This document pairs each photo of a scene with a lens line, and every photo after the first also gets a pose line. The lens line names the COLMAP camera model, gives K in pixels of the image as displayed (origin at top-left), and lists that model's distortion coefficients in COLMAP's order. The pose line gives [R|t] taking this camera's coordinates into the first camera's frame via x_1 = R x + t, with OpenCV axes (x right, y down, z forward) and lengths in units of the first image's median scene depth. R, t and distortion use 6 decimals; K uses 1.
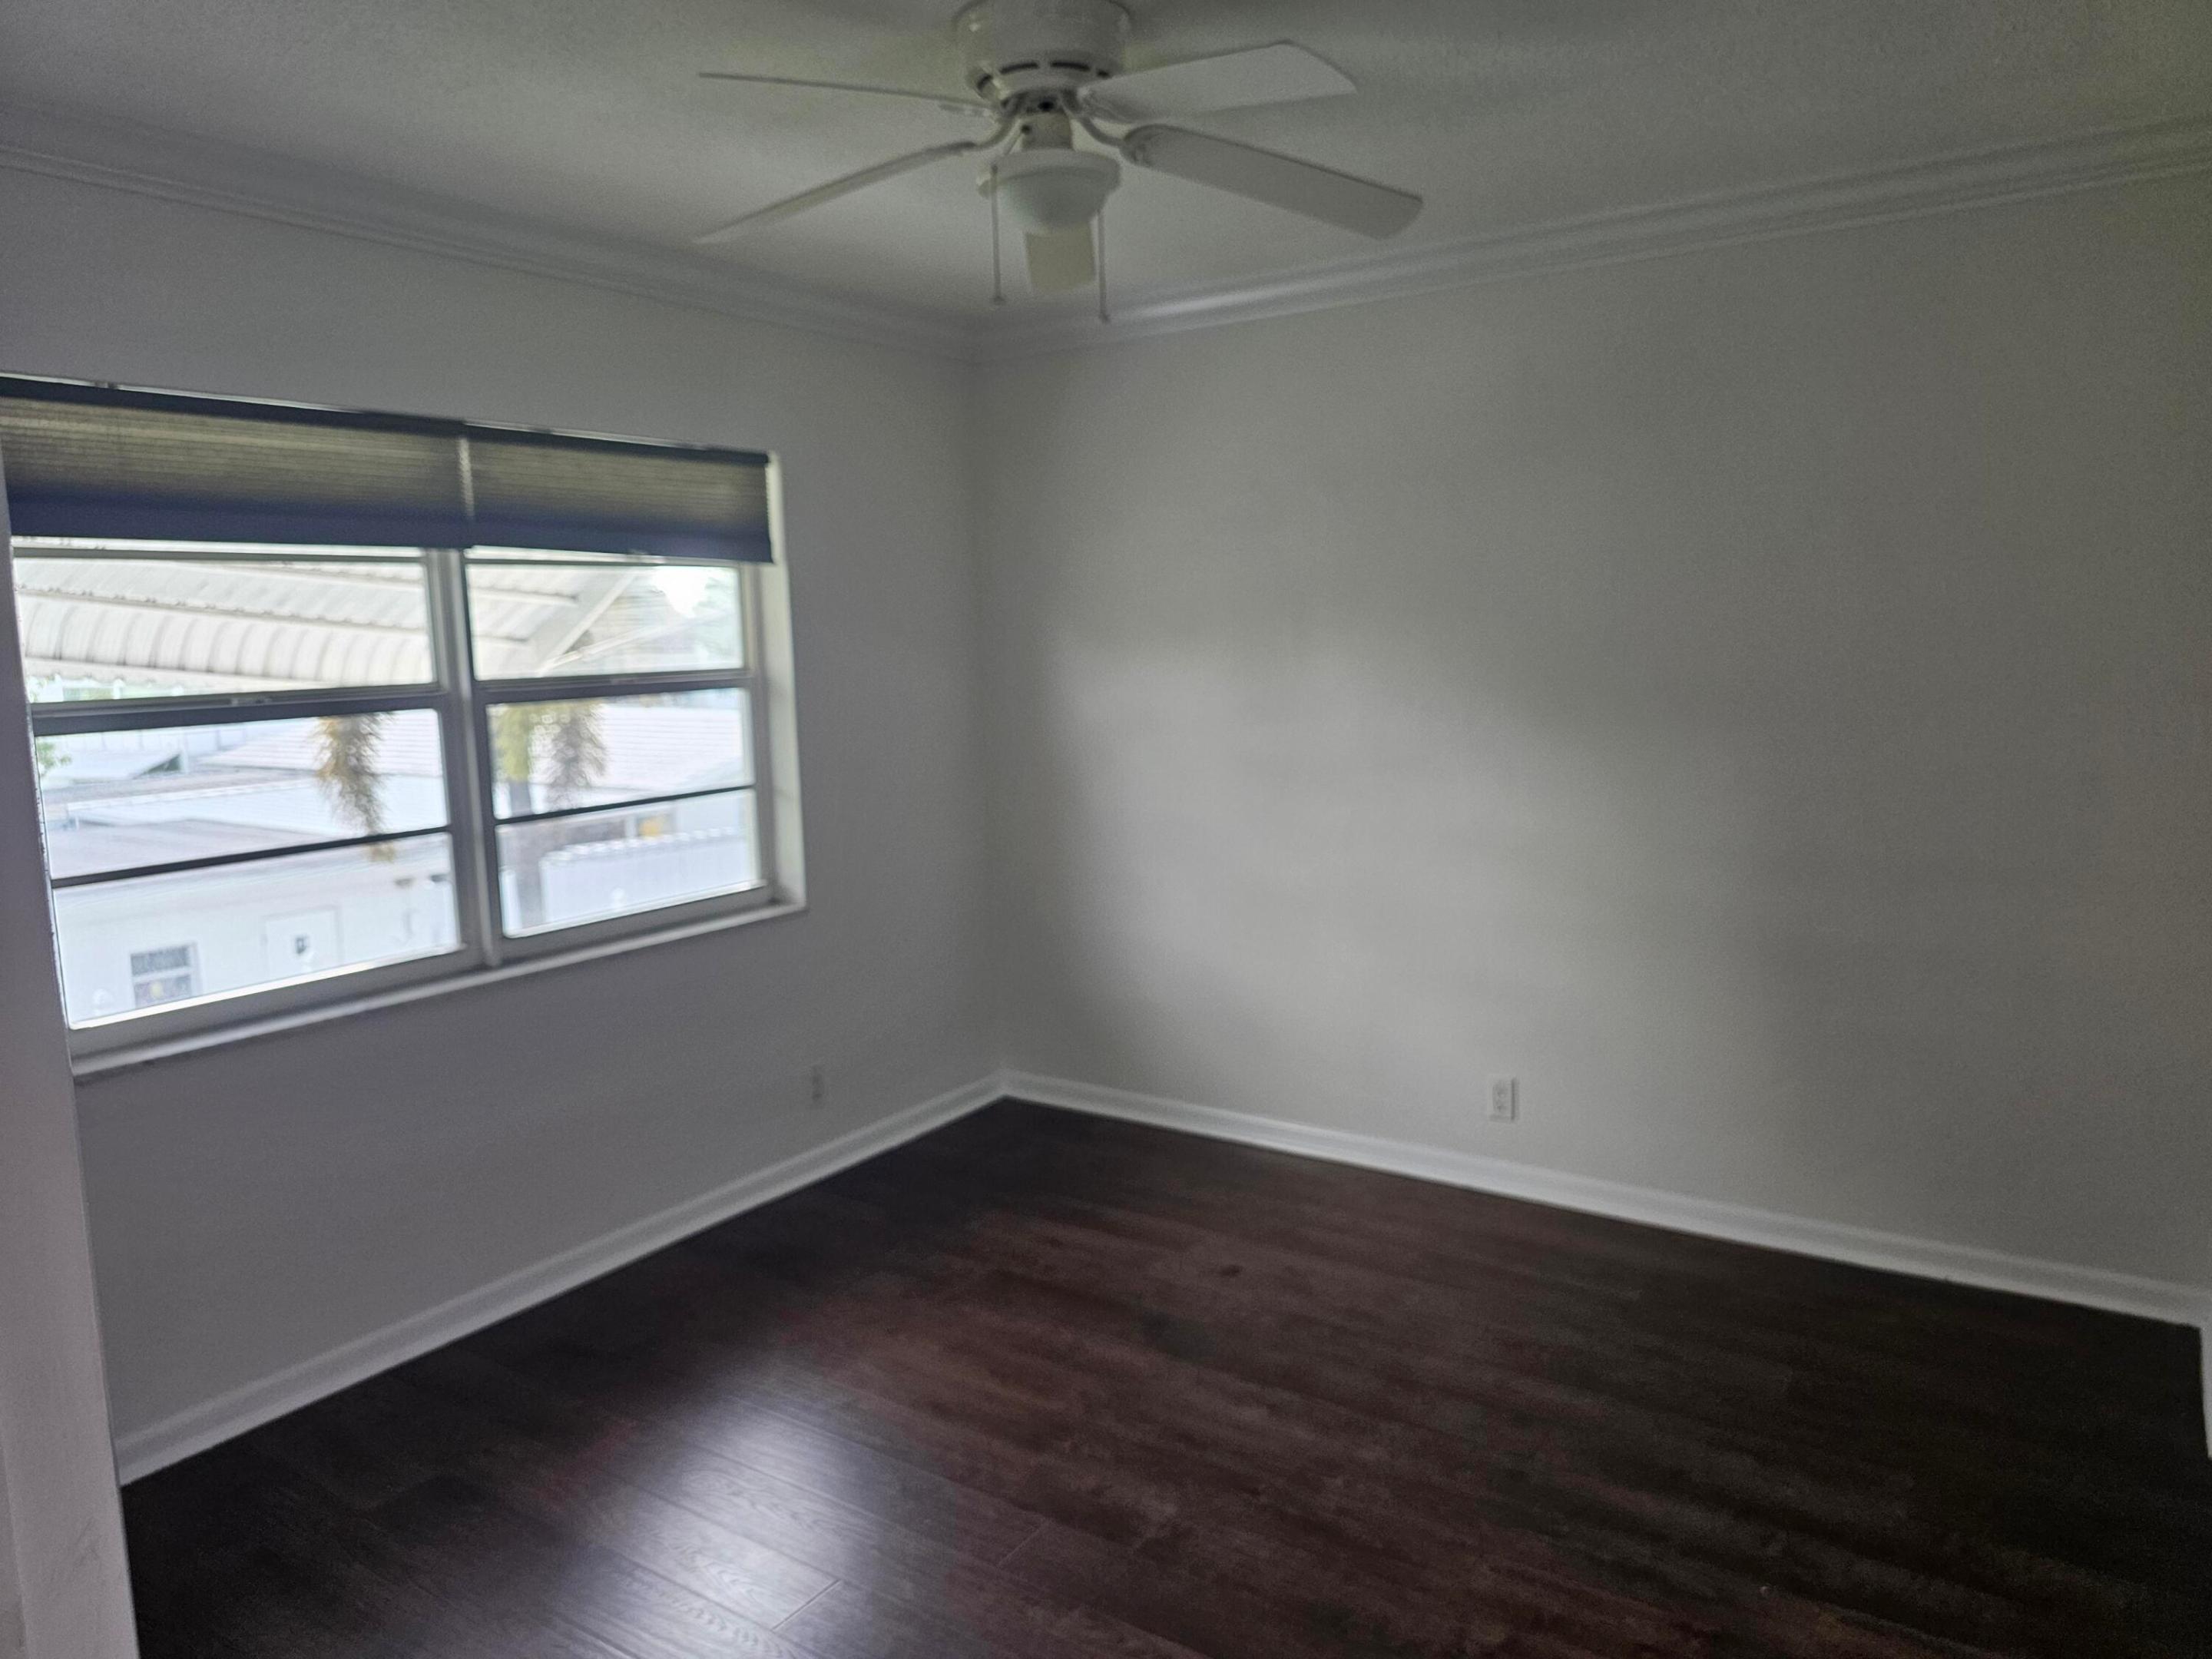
lens RADIAL K [[1511.4, 0, 1106.0], [0, 1511.4, 829.5], [0, 0, 1]] dist [0.020017, -0.000812]
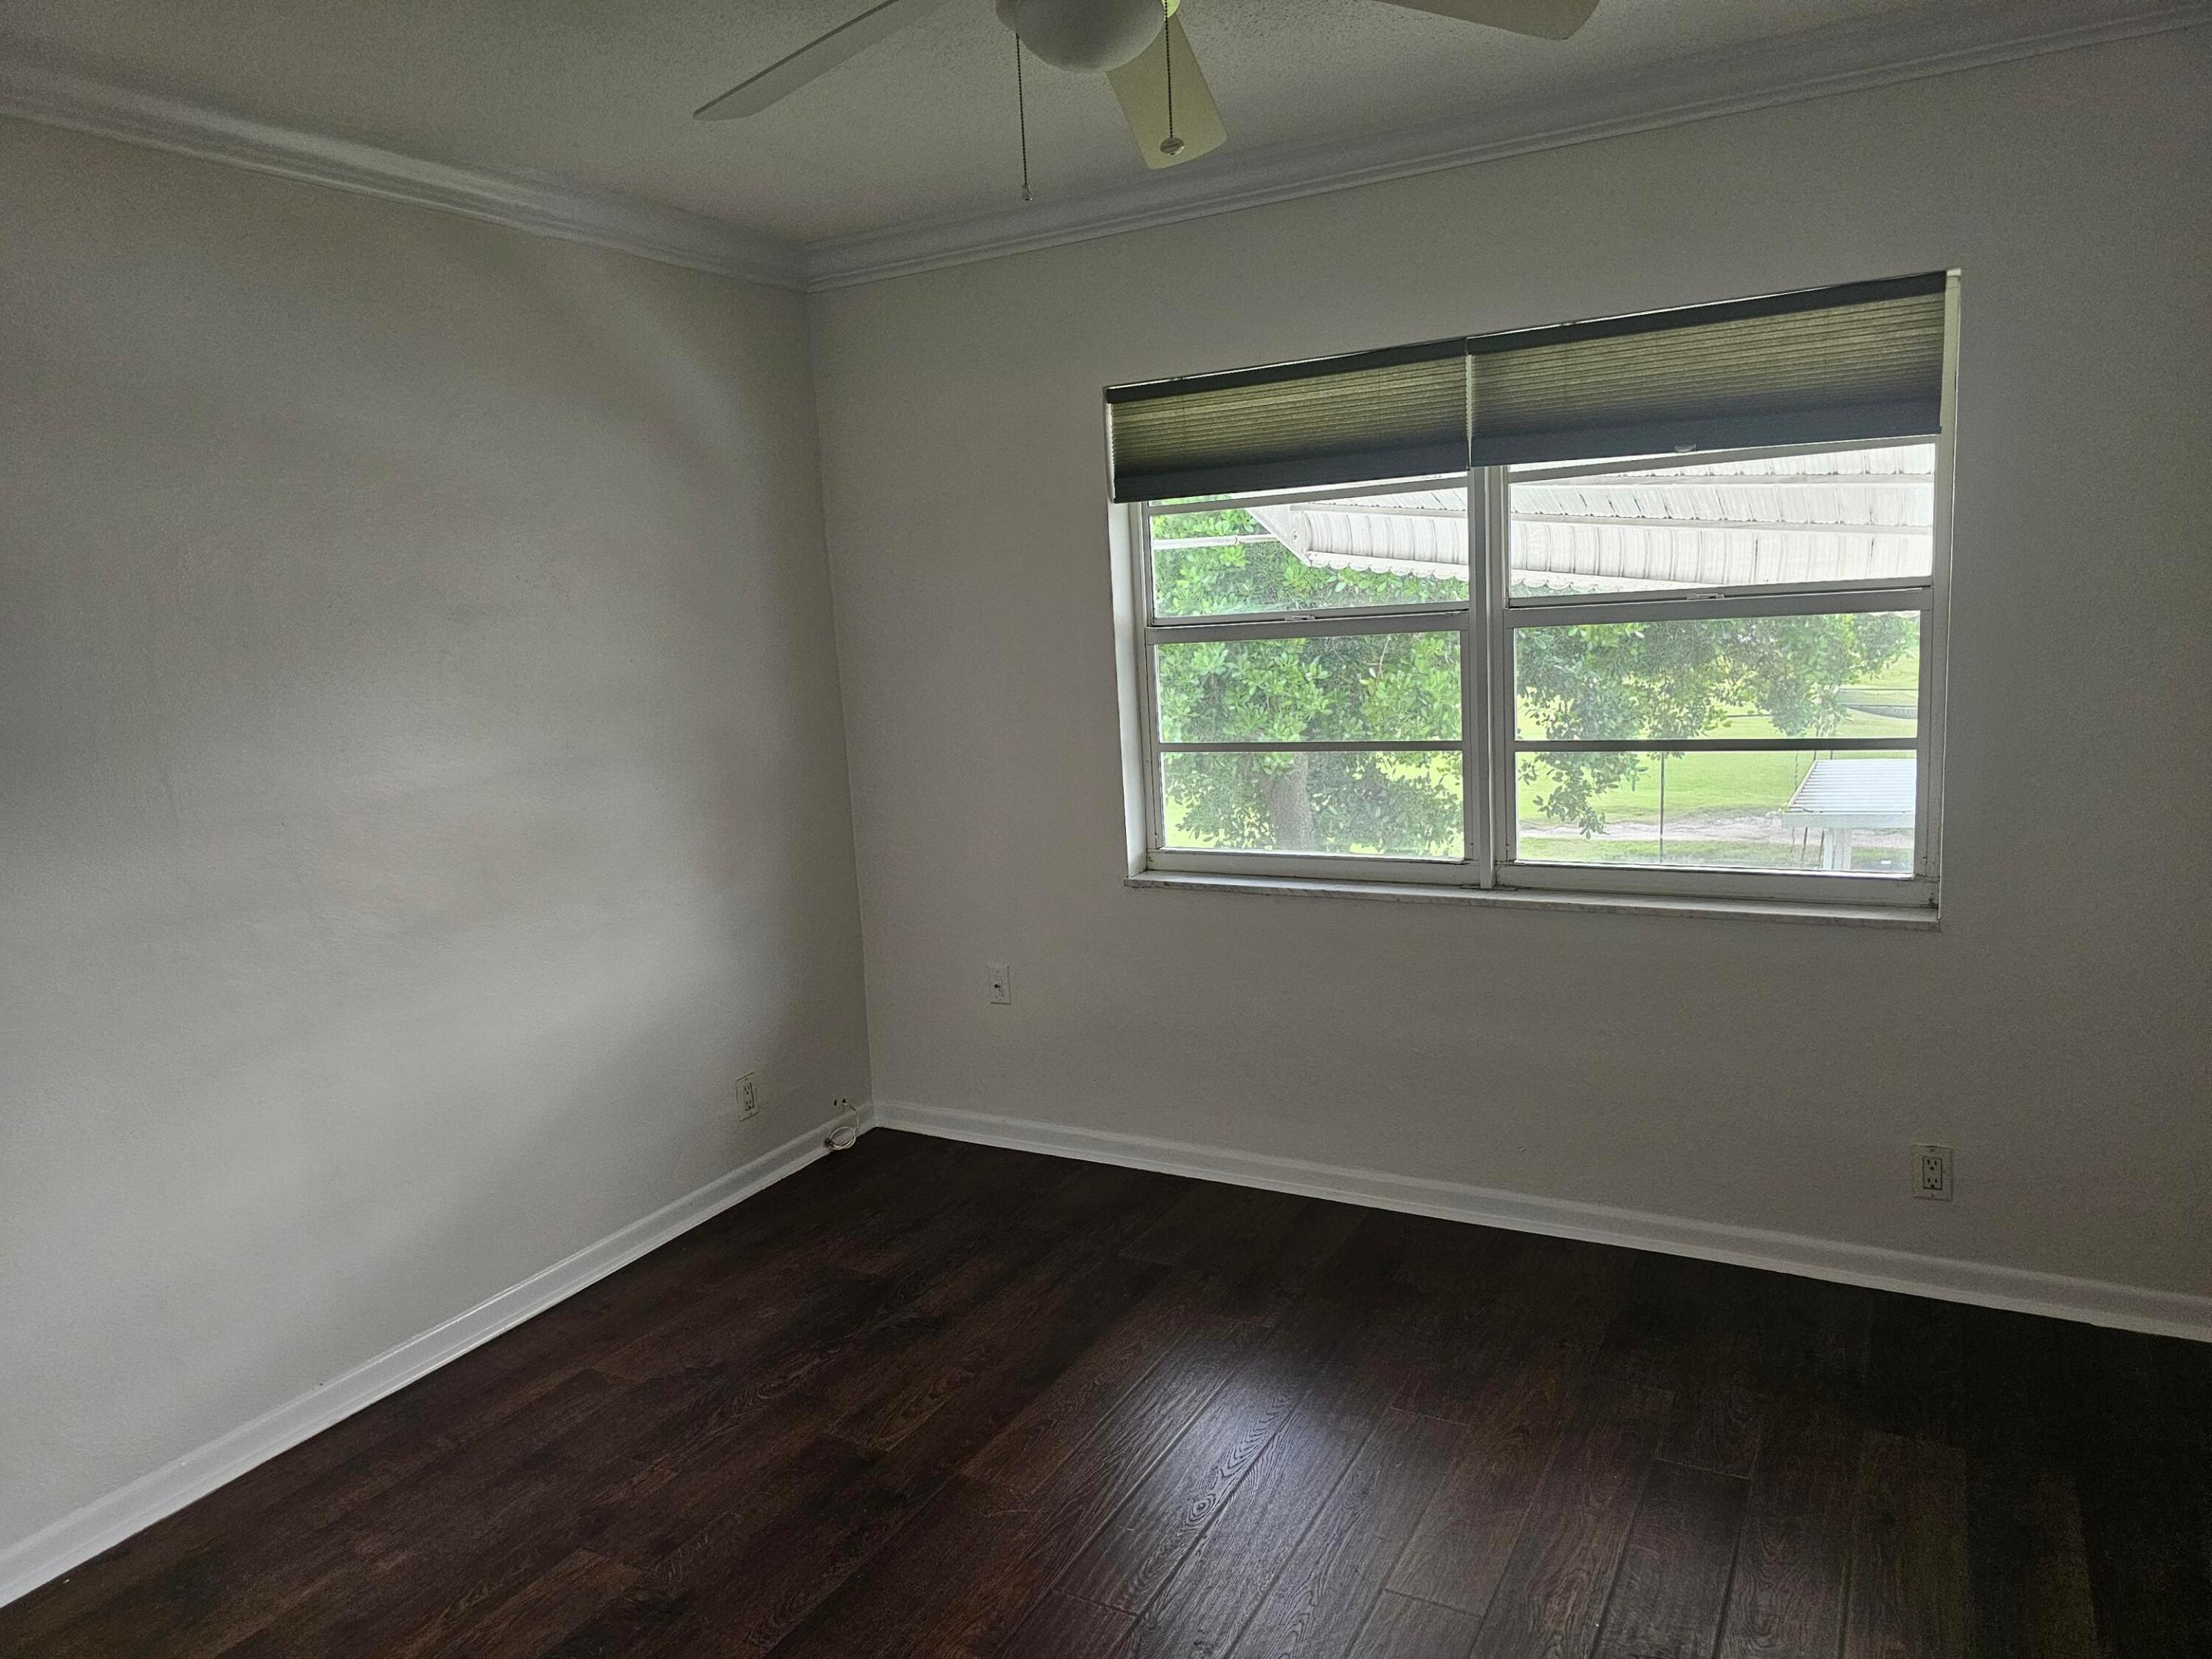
lens RADIAL K [[1511.4, 0, 1106.0], [0, 1511.4, 829.5], [0, 0, 1]] dist [0.020017, -0.000812]
pose [[0.085718, 0.182918, -0.979384, 0.558276], [-0.074513, 0.981426, 0.176778, -0.107126], [0.993529, 0.057824, 0.097755, 0.661589]]
